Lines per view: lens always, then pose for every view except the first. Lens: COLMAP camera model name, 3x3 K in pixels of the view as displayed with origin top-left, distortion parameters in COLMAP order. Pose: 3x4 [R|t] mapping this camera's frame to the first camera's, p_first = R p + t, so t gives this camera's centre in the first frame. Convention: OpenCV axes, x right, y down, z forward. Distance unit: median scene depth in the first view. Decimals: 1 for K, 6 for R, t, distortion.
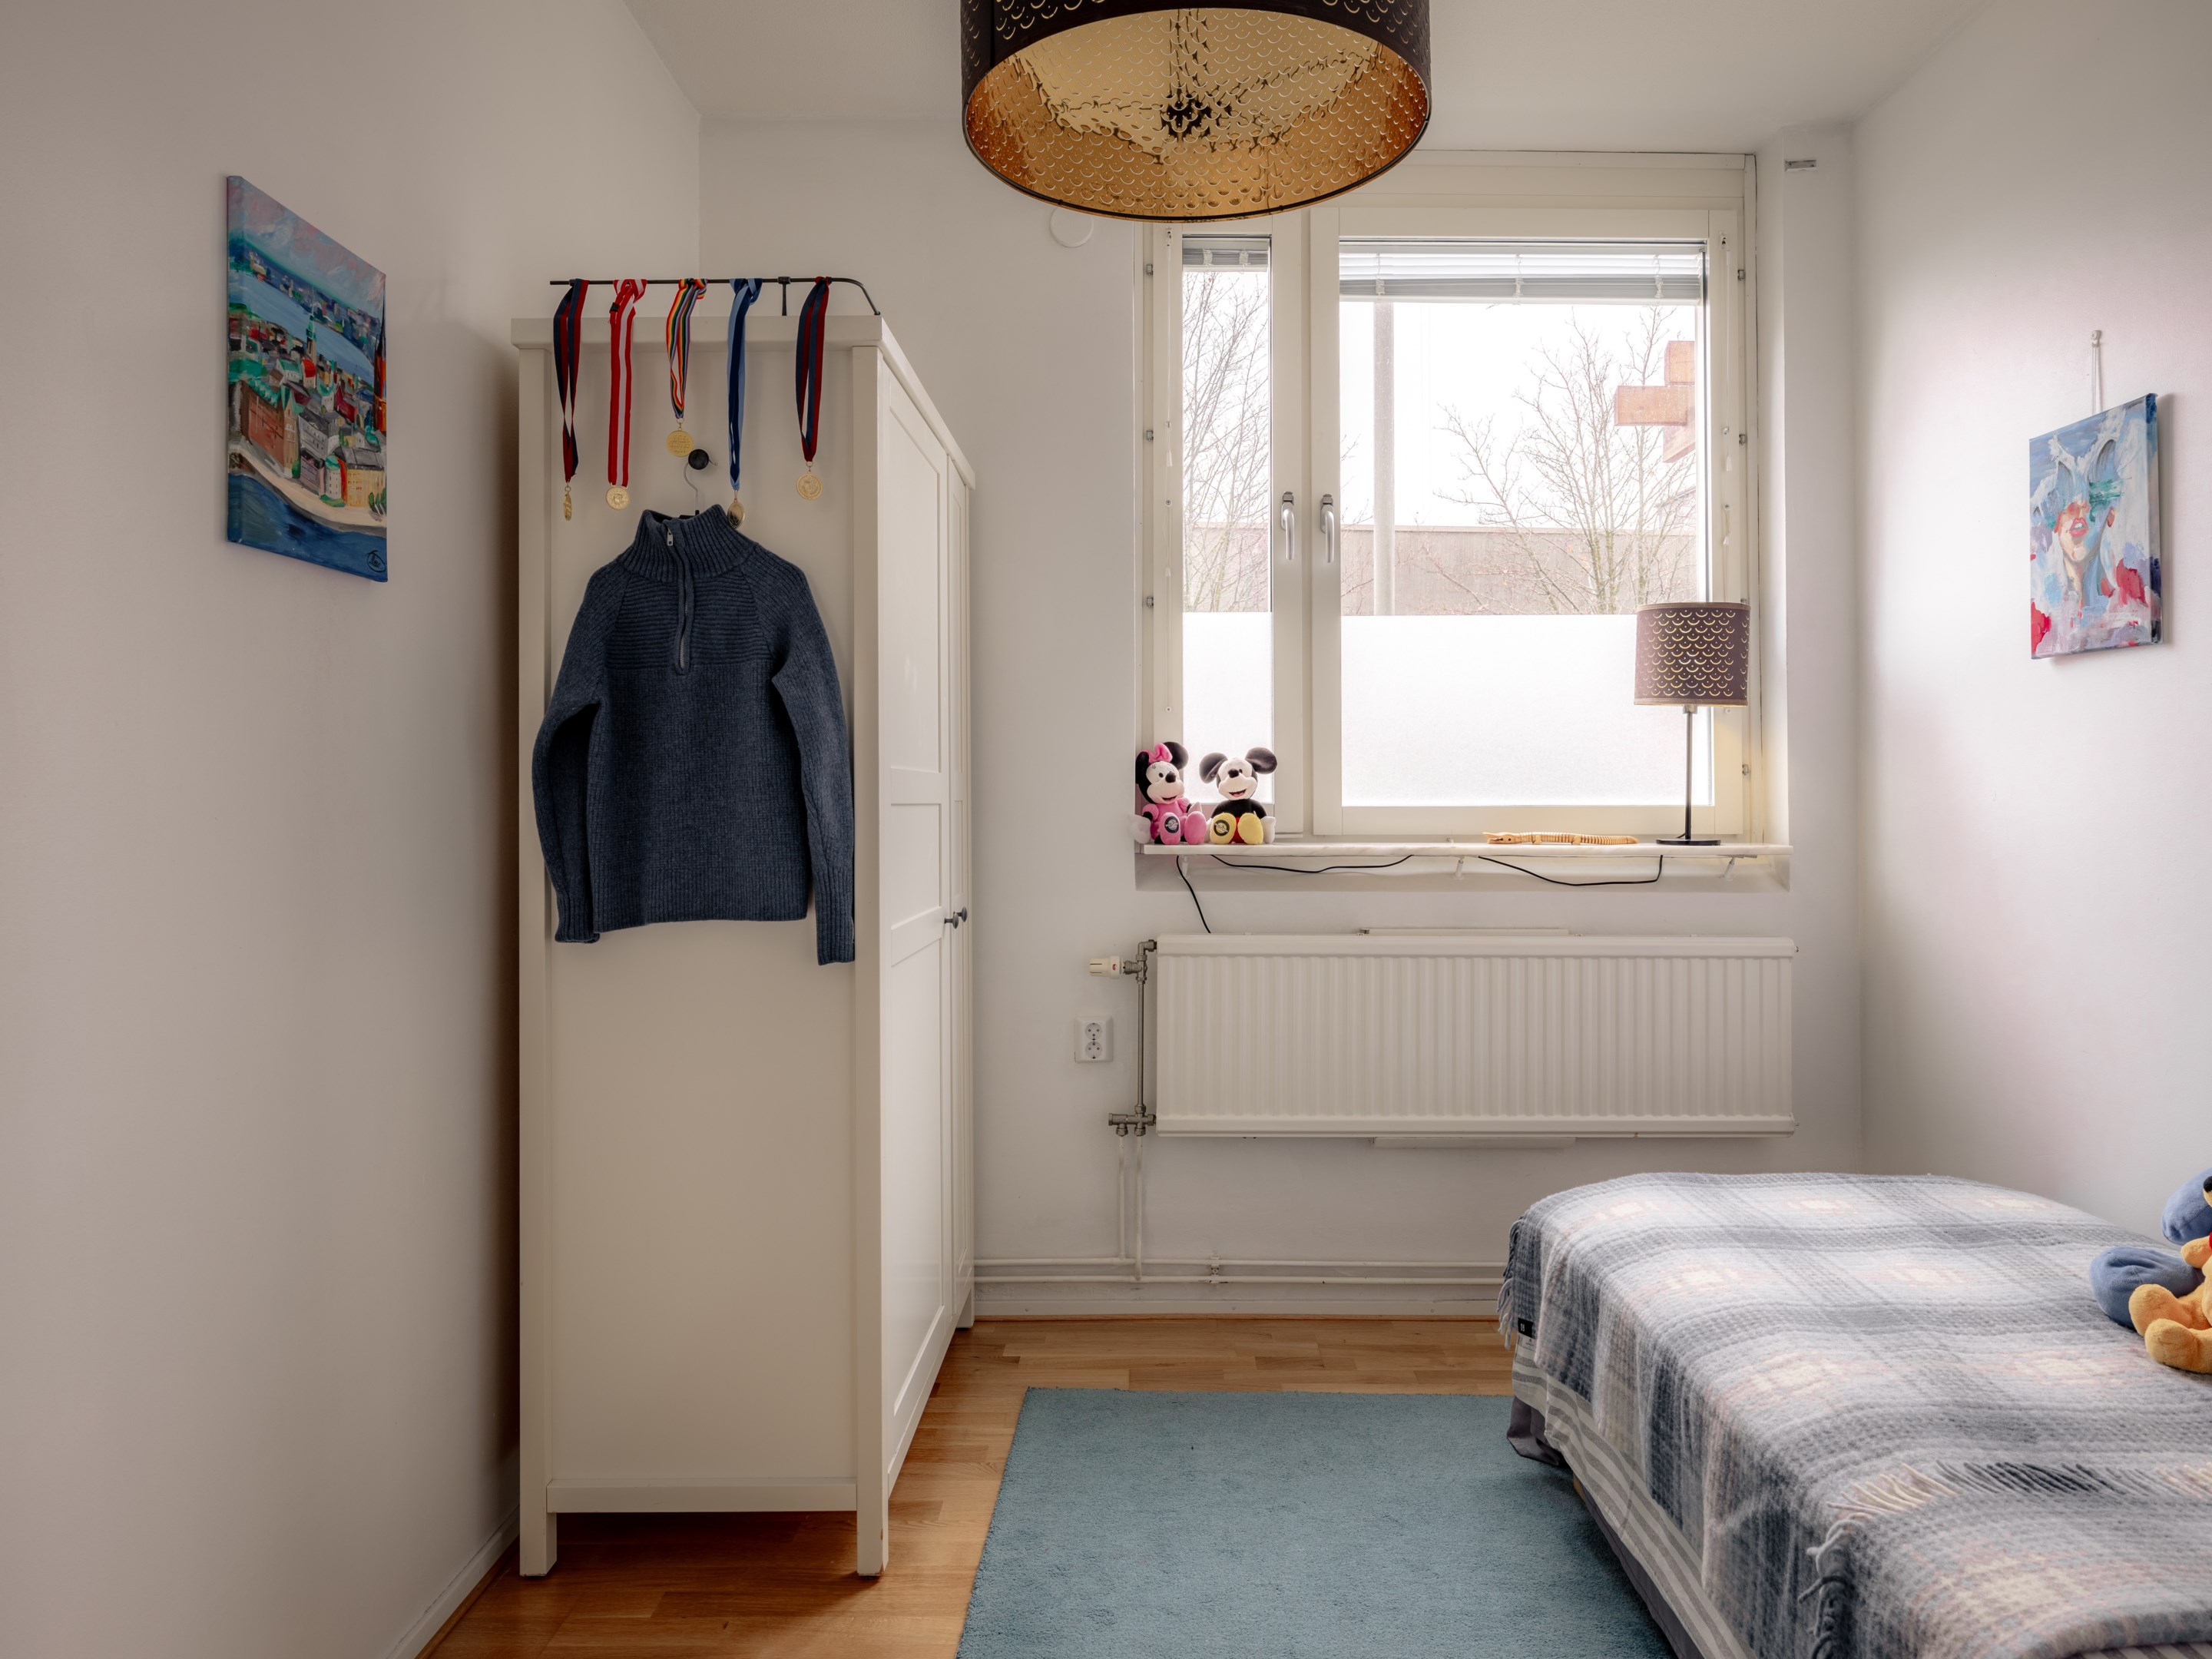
lens RADIAL K [[1412.5, 0, 1106.0], [0, 1412.5, 829.5], [0, 0, 1]] dist [-0.000625, 0.001459]
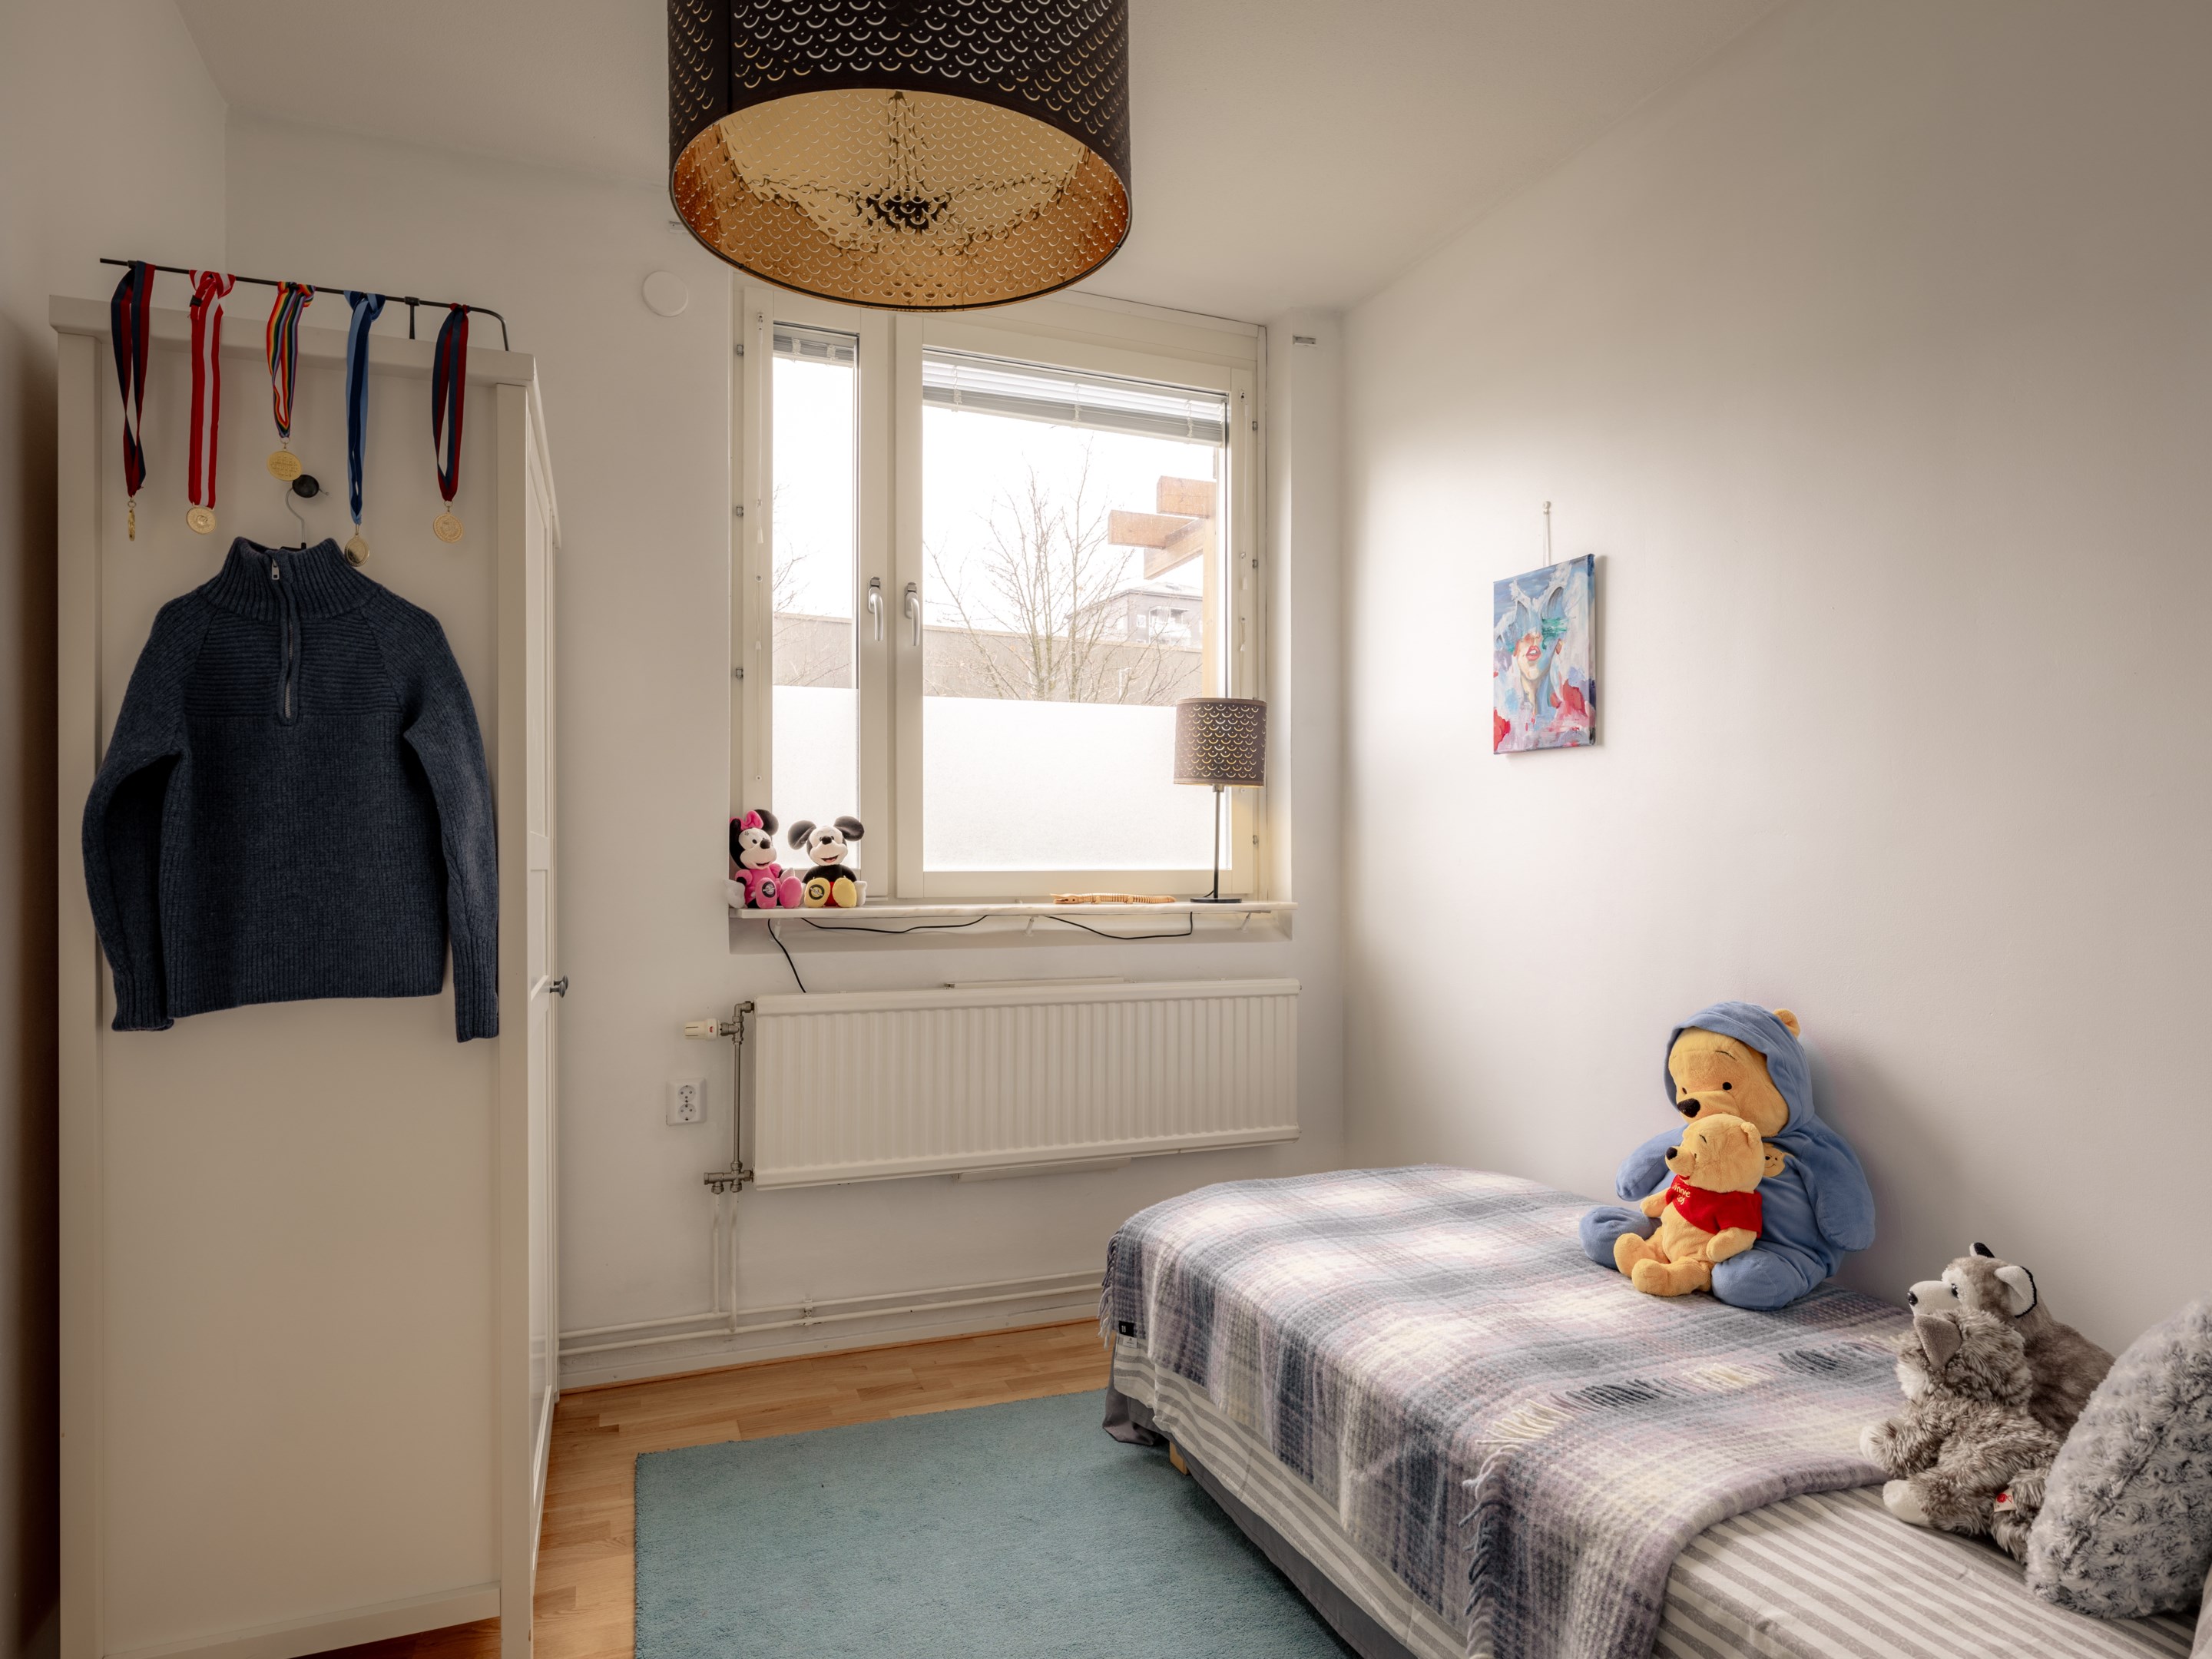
lens RADIAL K [[1285.4, 0, 1108.0], [0, 1285.4, 896.8], [0, 0, 1]] dist [0.000278, 0.001673]
pose [[0.931168, -0.010145, 0.364450, -0.102982], [0.008980, 0.999948, 0.004891, -0.000409], [-0.364481, -0.001281, 0.931210, 0.047340]]
